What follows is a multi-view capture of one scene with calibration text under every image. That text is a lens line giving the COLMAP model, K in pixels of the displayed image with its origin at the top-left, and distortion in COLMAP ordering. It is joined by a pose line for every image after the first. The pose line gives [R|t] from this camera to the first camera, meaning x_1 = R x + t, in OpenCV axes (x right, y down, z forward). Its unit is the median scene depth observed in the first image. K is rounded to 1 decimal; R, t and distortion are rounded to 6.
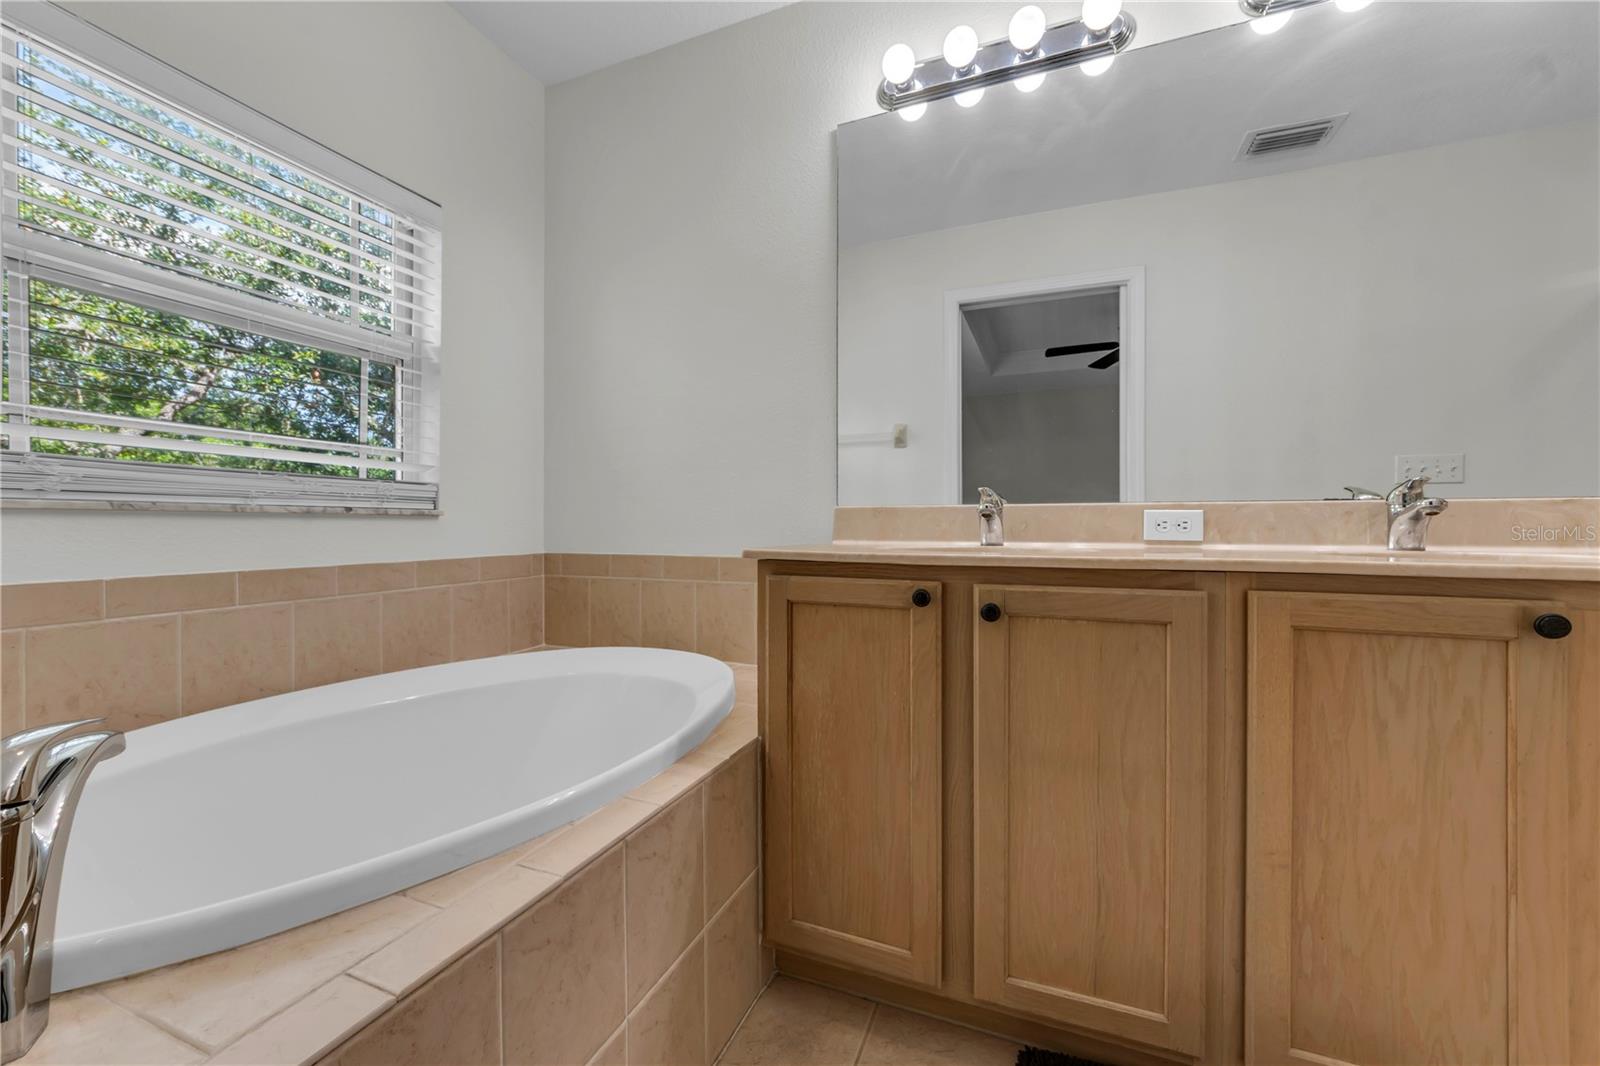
lens RADIAL K [[638.2, 0, 793.5], [0, 638.2, 530.7], [0, 0, 1]] dist [-0.000569, -0.000190]
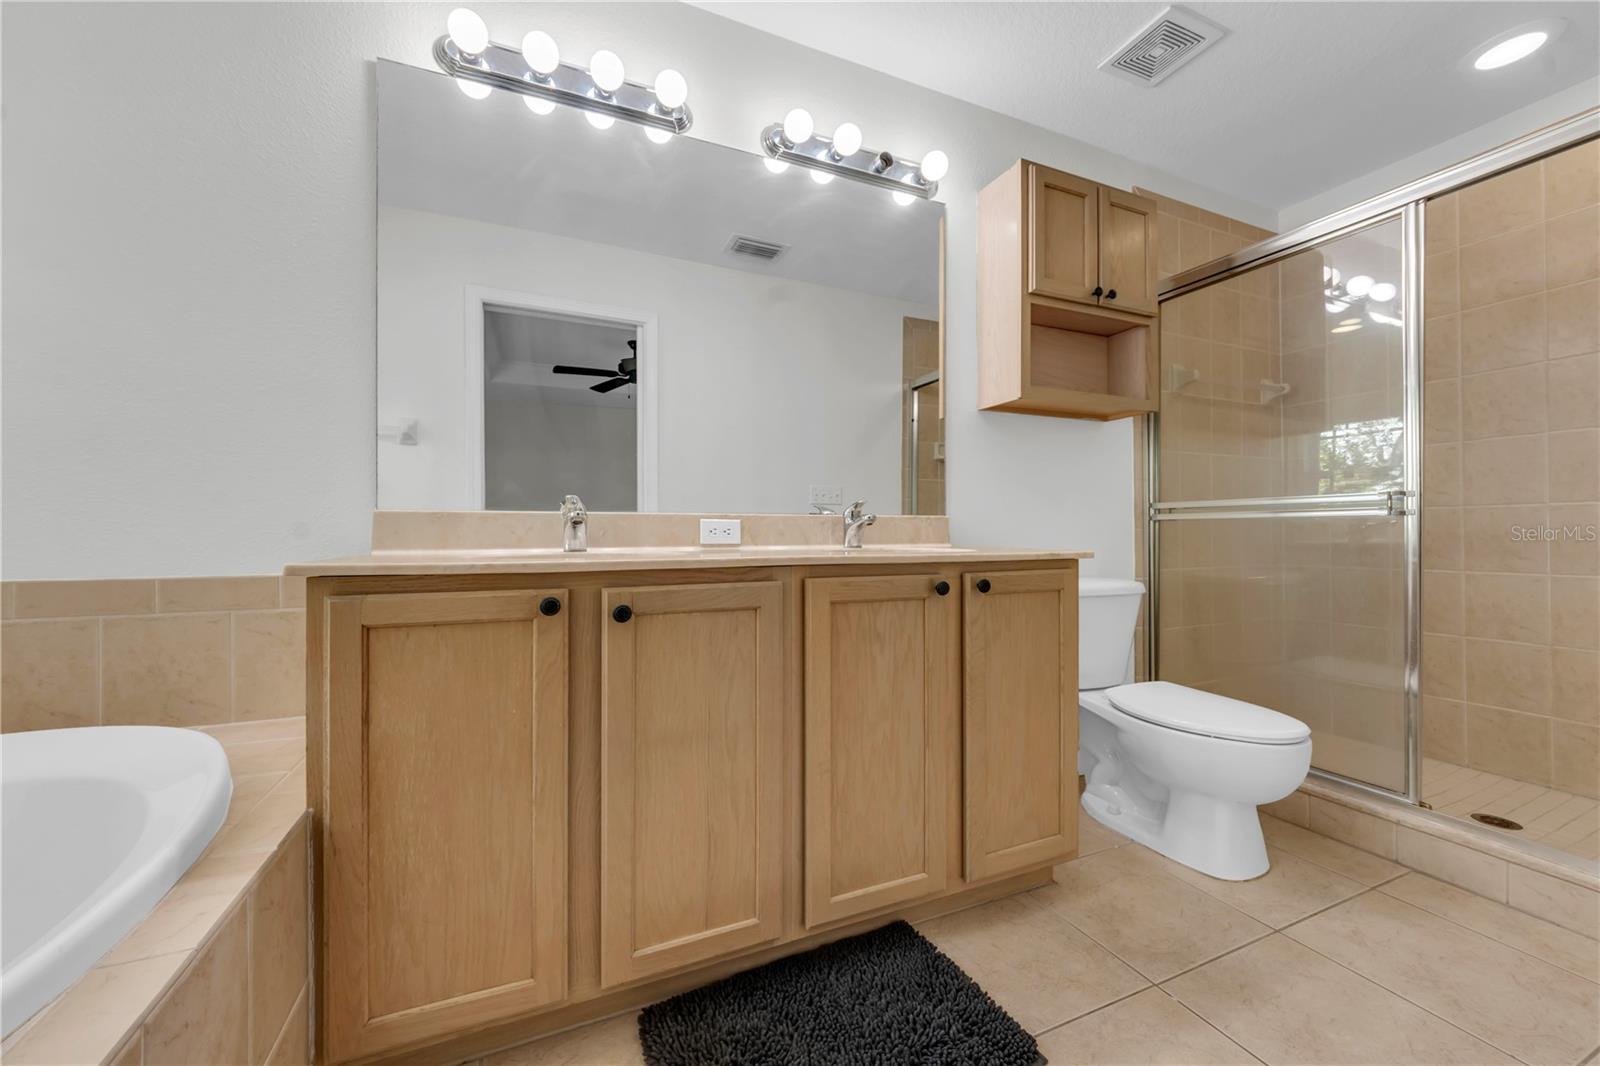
lens RADIAL K [[605.5, 0, 800.0], [0, 605.5, 533.0], [0, 0, 1]] dist [0.000699, -0.000136]
pose [[0.694609, -0.003055, 0.719381, -0.180896], [0.008621, 0.999955, -0.004078, 0.000141], [-0.719336, 0.009035, 0.694604, 0.074711]]
